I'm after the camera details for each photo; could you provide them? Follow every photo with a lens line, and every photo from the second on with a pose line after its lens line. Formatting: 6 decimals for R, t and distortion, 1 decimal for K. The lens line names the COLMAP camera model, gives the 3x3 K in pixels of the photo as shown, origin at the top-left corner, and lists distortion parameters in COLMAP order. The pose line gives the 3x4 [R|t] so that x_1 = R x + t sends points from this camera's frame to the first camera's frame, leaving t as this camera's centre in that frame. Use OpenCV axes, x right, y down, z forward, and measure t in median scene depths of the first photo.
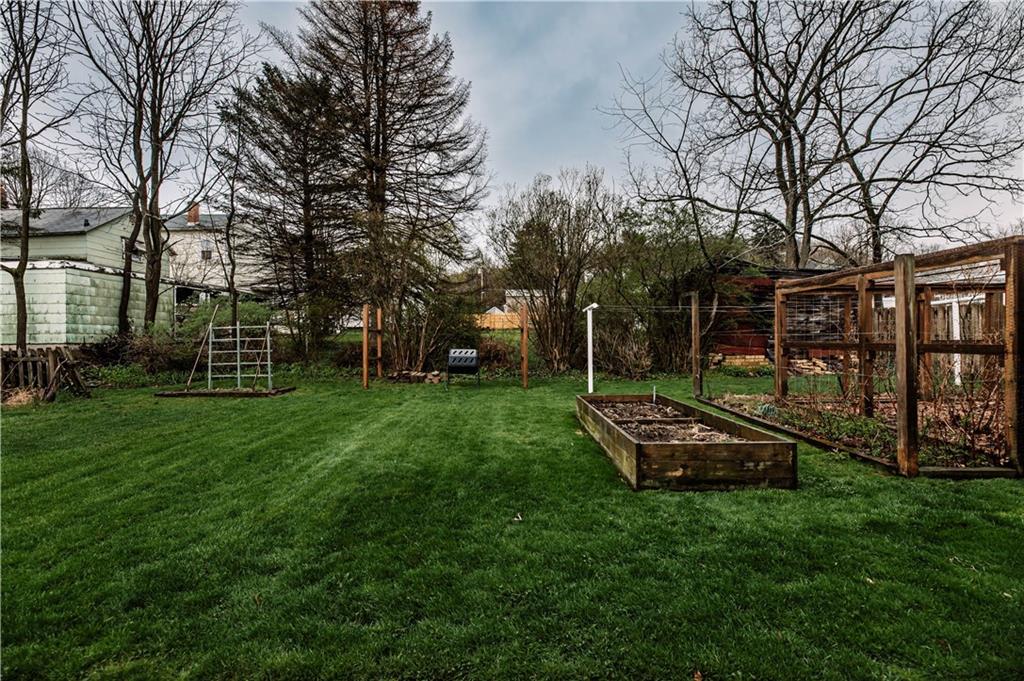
lens RADIAL K [[408.6, 0, 512.0], [0, 408.6, 340.5], [0, 0, 1]] dist [-0.000201, -0.000088]
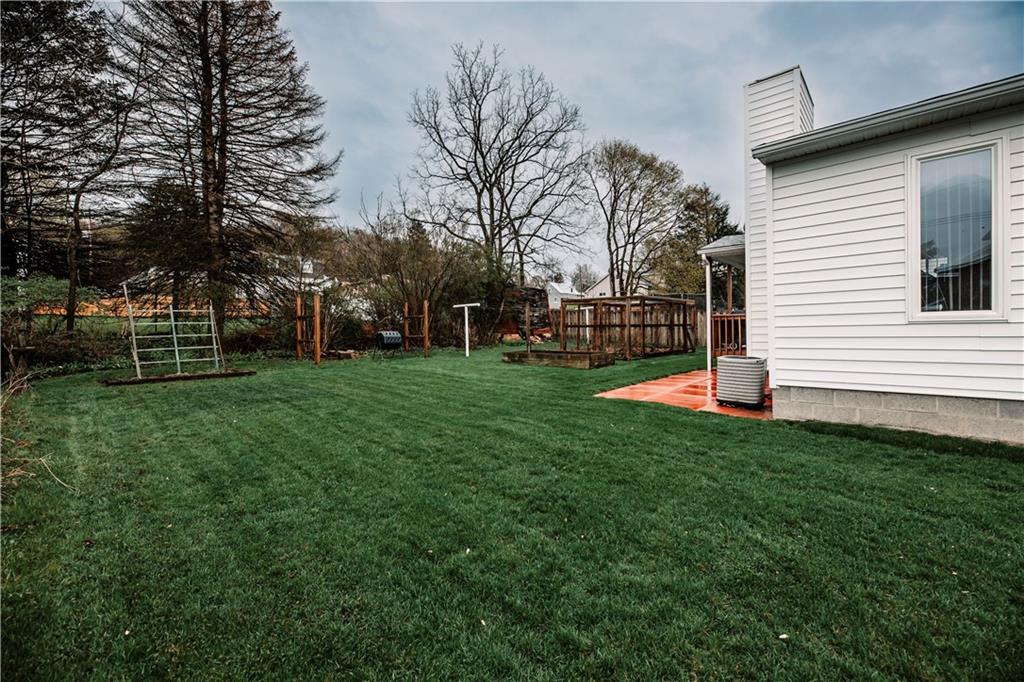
lens RADIAL K [[408.6, 0, 512.0], [0, 408.6, 341.0], [0, 0, 1]] dist [-0.000201, -0.000088]
pose [[0.665073, -0.025602, 0.746339, -0.611838], [0.003464, 0.999507, 0.031199, 0.008872], [-0.746770, -0.018165, 0.664834, -0.147971]]
